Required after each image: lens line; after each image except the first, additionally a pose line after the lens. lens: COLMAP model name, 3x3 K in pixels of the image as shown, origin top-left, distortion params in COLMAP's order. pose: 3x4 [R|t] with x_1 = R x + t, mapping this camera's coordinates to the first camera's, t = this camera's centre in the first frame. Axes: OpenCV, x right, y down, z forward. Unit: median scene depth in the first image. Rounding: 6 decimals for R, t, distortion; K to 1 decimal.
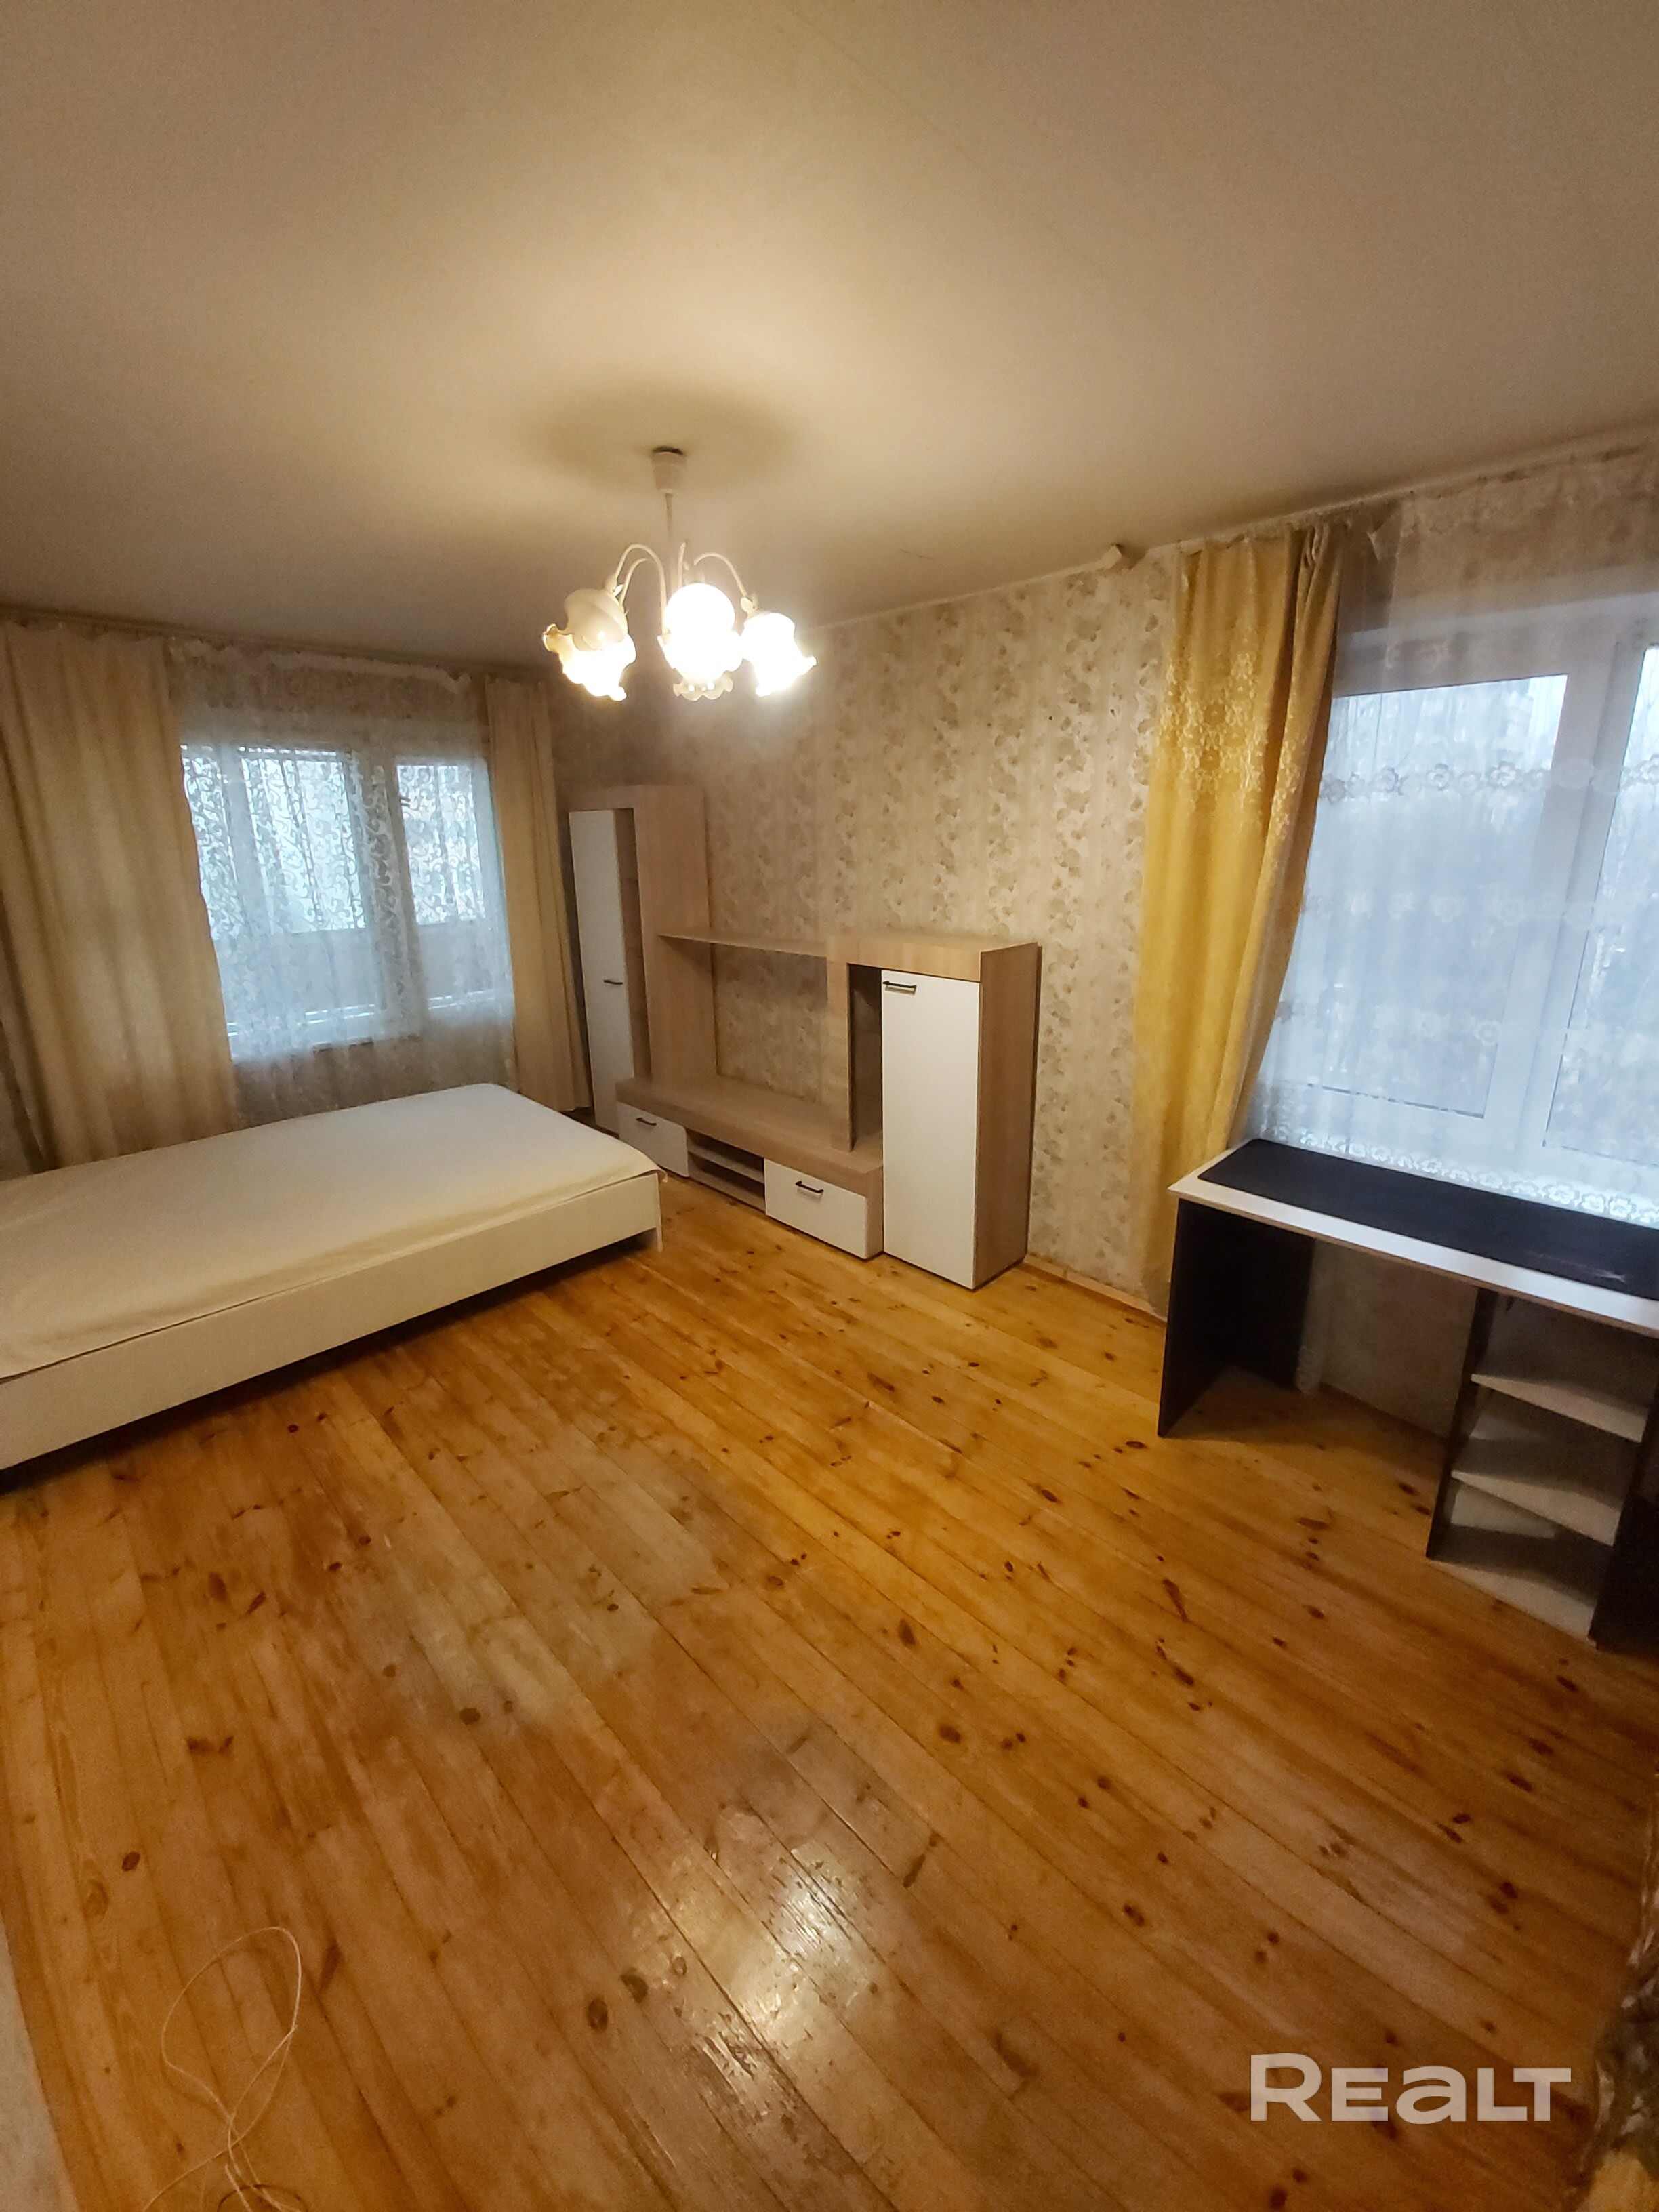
lens RADIAL K [[857.5, 0, 821.9], [0, 857.5, 1042.3], [0, 0, 1]] dist [0.019119, -0.017259]
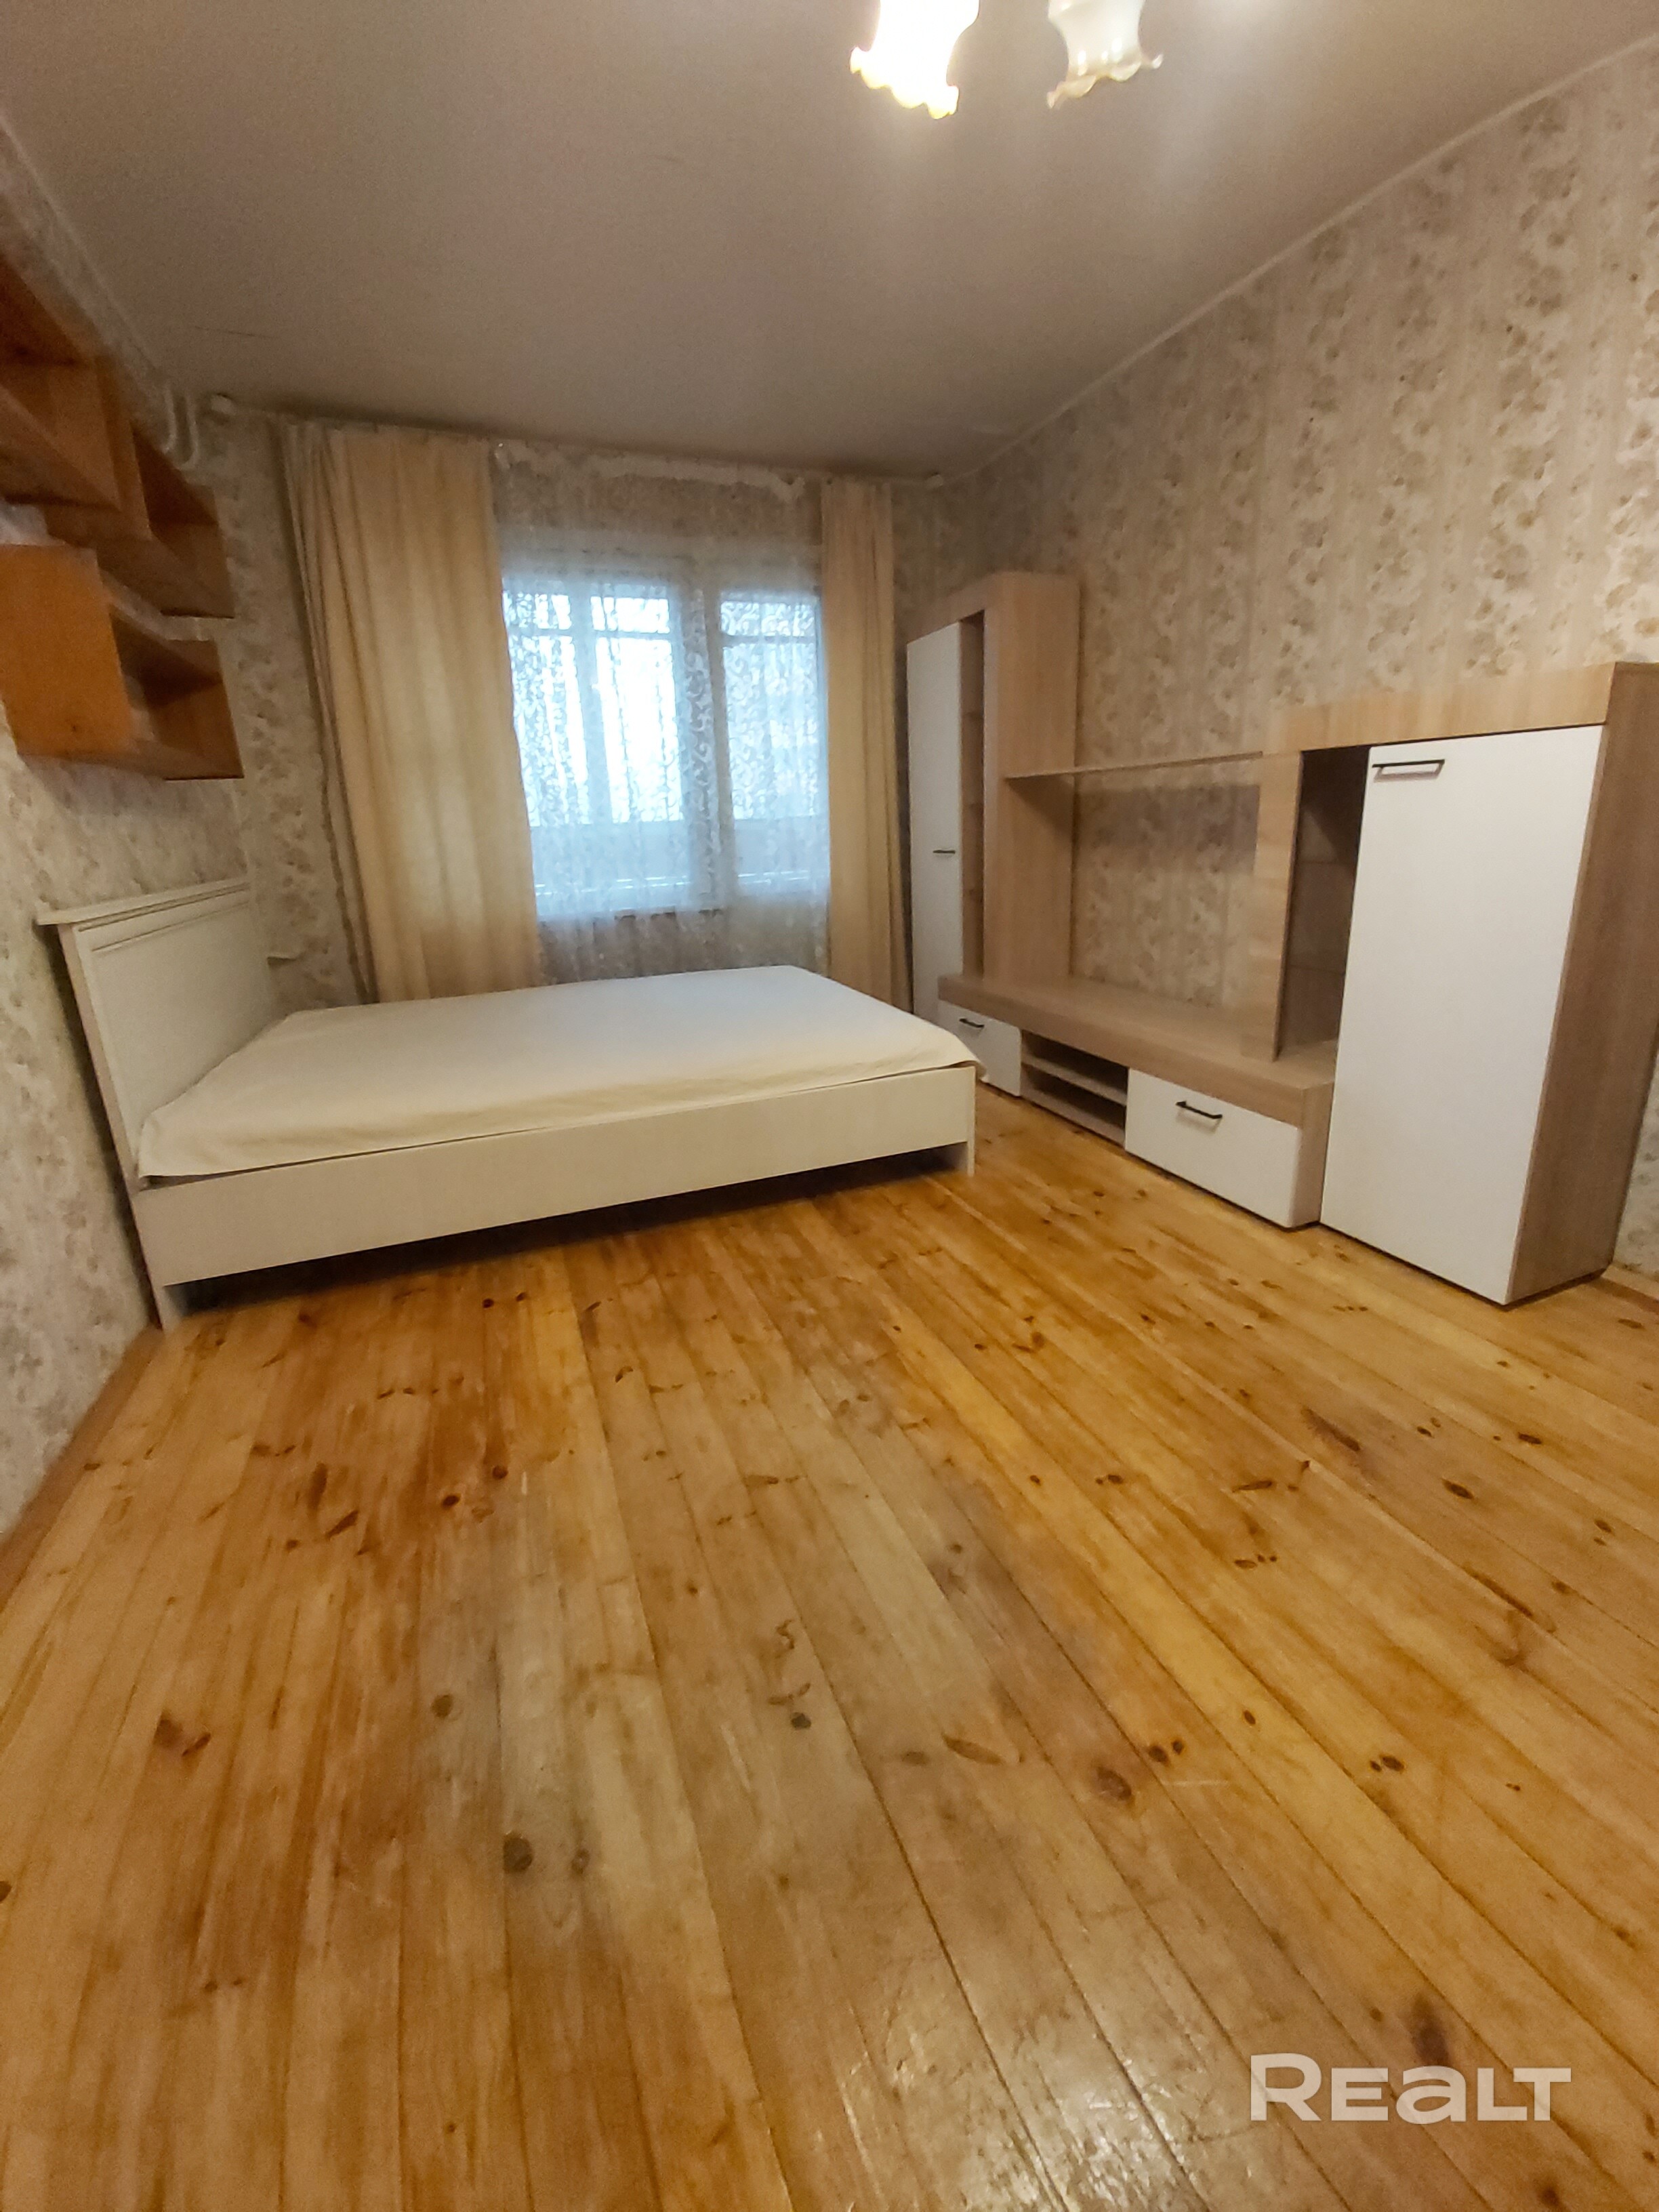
lens RADIAL K [[867.9, 0, 823.1], [0, 867.9, 1052.5], [0, 0, 1]] dist [0.007243, -0.010163]
pose [[0.919976, 0.080890, -0.383537, -0.039316], [-0.066488, 0.996499, 0.050685, 0.152651], [0.386294, -0.021128, 0.922134, 0.377771]]
